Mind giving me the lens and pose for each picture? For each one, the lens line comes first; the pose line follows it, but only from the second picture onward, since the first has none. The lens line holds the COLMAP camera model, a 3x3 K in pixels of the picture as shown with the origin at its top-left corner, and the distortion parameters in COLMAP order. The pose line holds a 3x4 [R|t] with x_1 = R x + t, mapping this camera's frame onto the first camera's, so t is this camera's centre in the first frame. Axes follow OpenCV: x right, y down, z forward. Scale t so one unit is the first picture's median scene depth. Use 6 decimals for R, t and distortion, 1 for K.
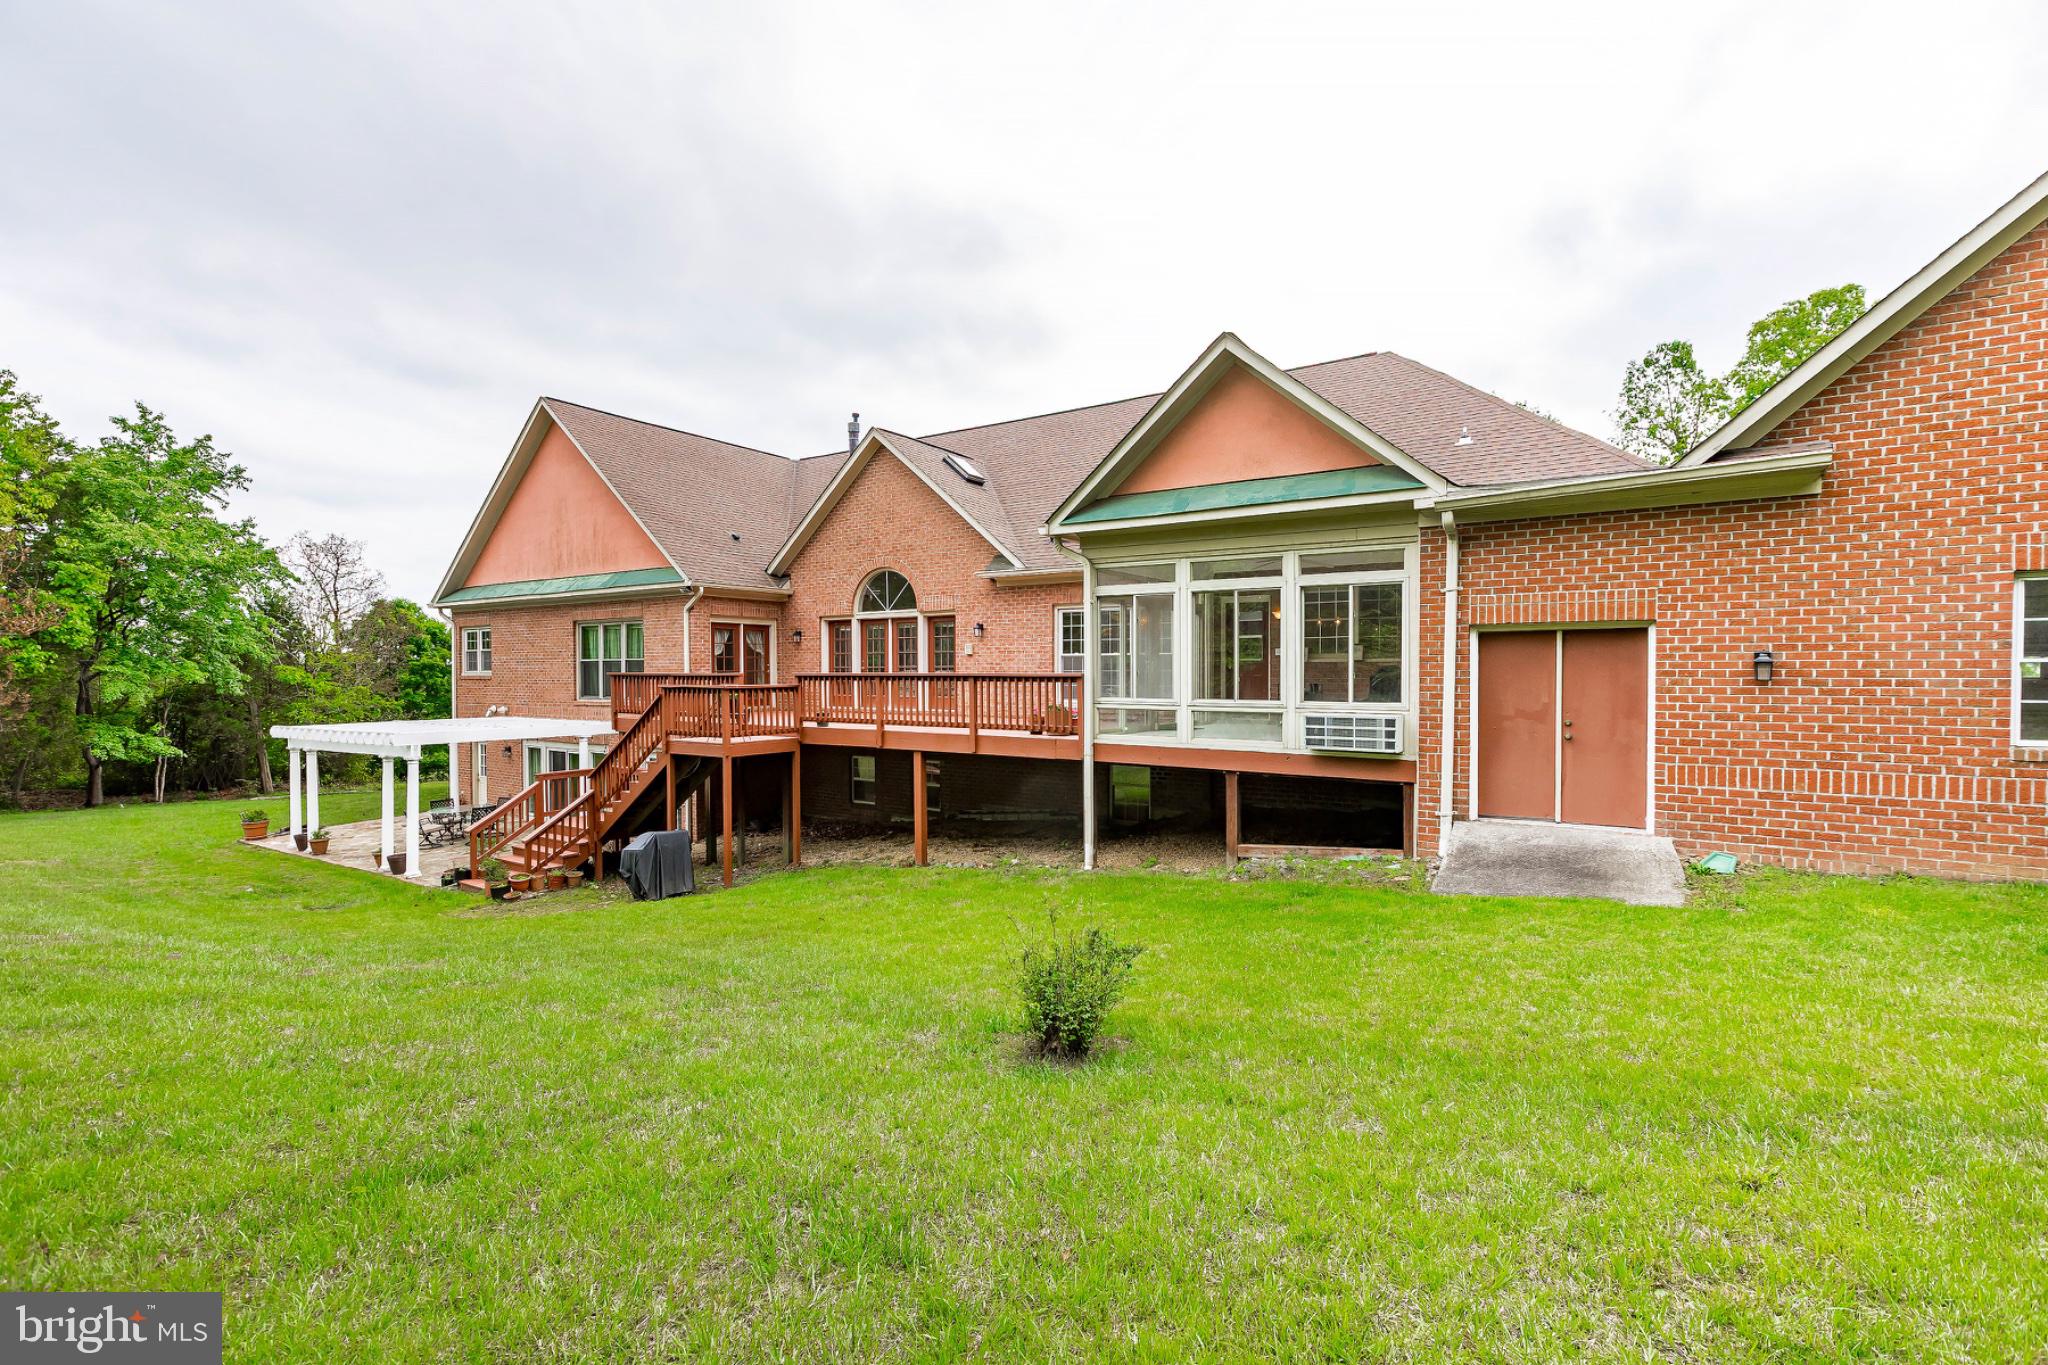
lens RADIAL K [[908.0, 0, 1024.2], [0, 908.0, 680.8], [0, 0, 1]] dist [0.004832, -0.000196]
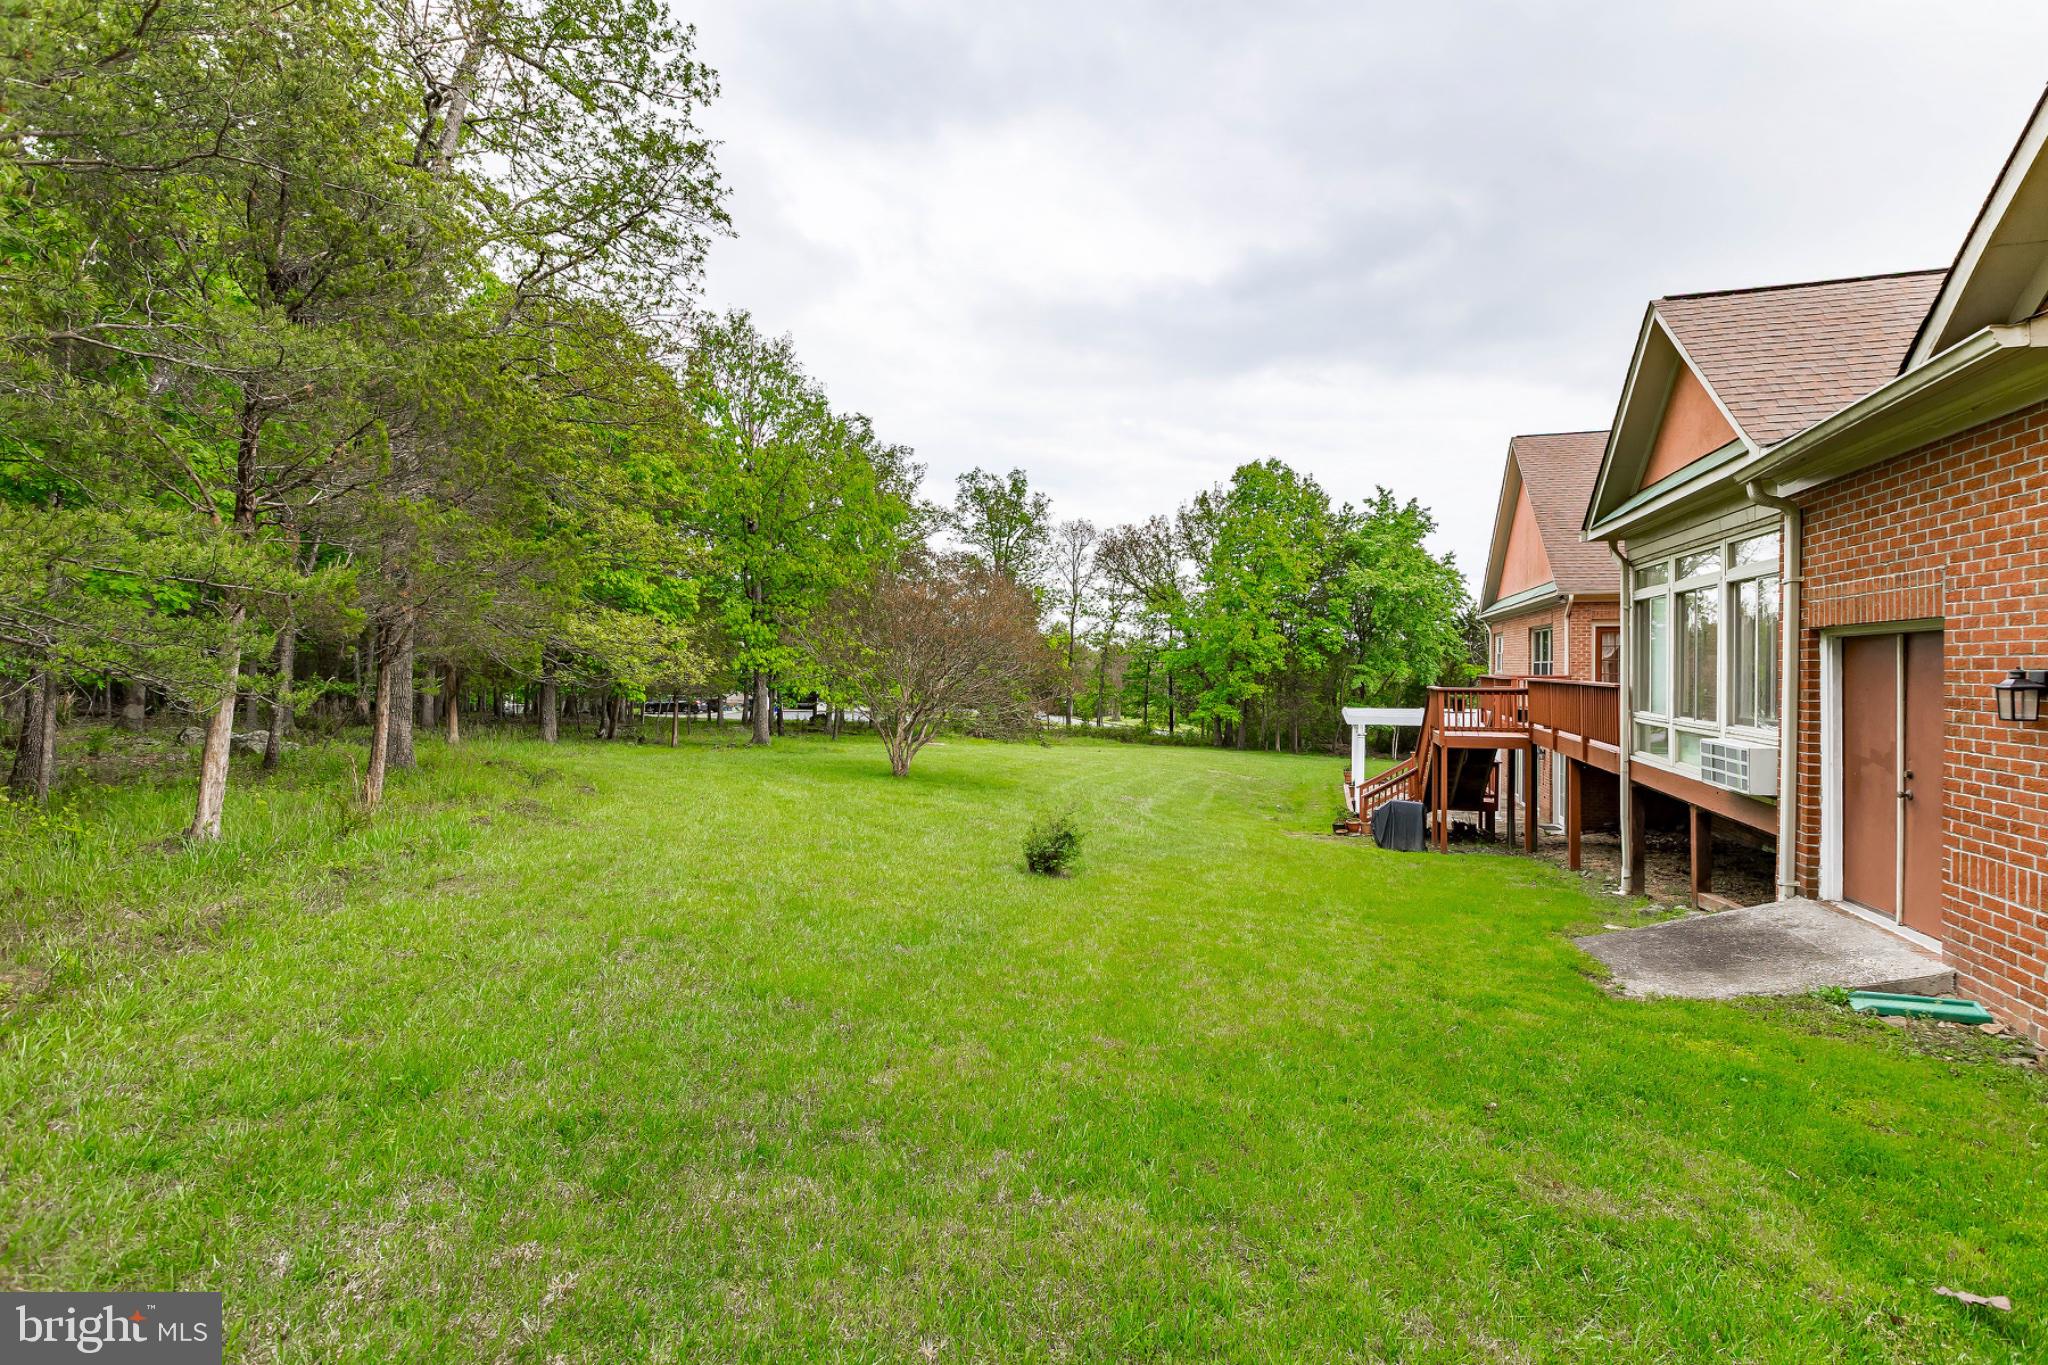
lens RADIAL K [[908.0, 0, 1020.0], [0, 908.0, 675.7], [0, 0, 1]] dist [0.004832, -0.000196]
pose [[0.265237, 0.010828, -0.964122, 0.506299], [-0.007467, 0.999930, 0.009176, -0.013113], [0.964154, 0.004765, 0.265300, 0.095730]]
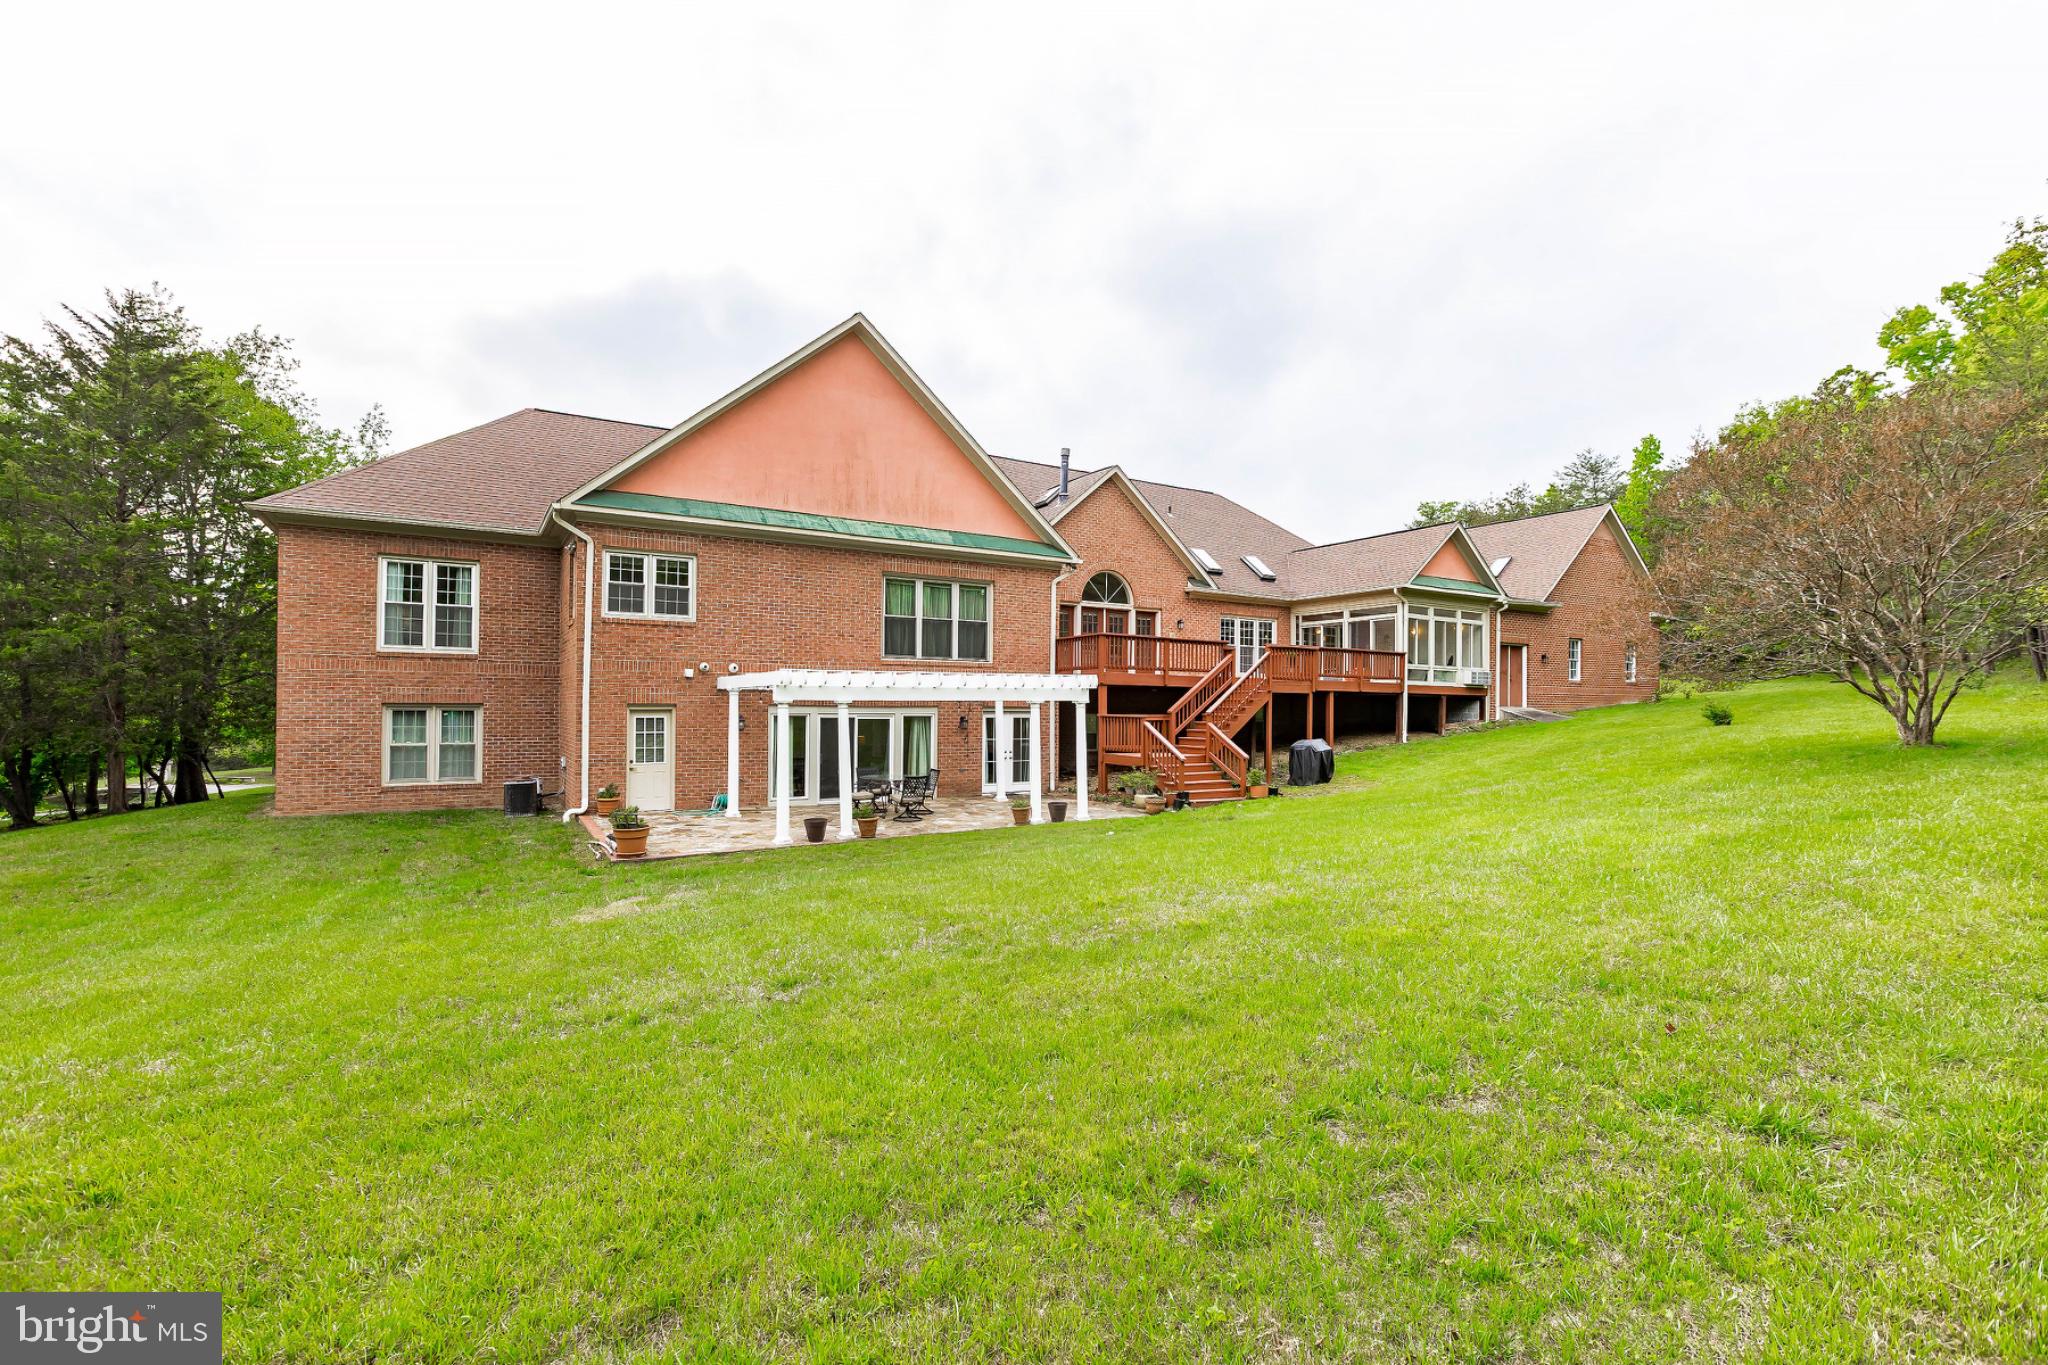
lens RADIAL K [[908.0, 0, 1035.5], [0, 908.0, 699.1], [0, 0, 1]] dist [0.004832, -0.000196]
pose [[0.431334, 0.015022, 0.902067, -1.420799], [-0.001260, 0.999870, -0.016048, 0.086829], [-0.902191, 0.005786, 0.431297, 0.537665]]
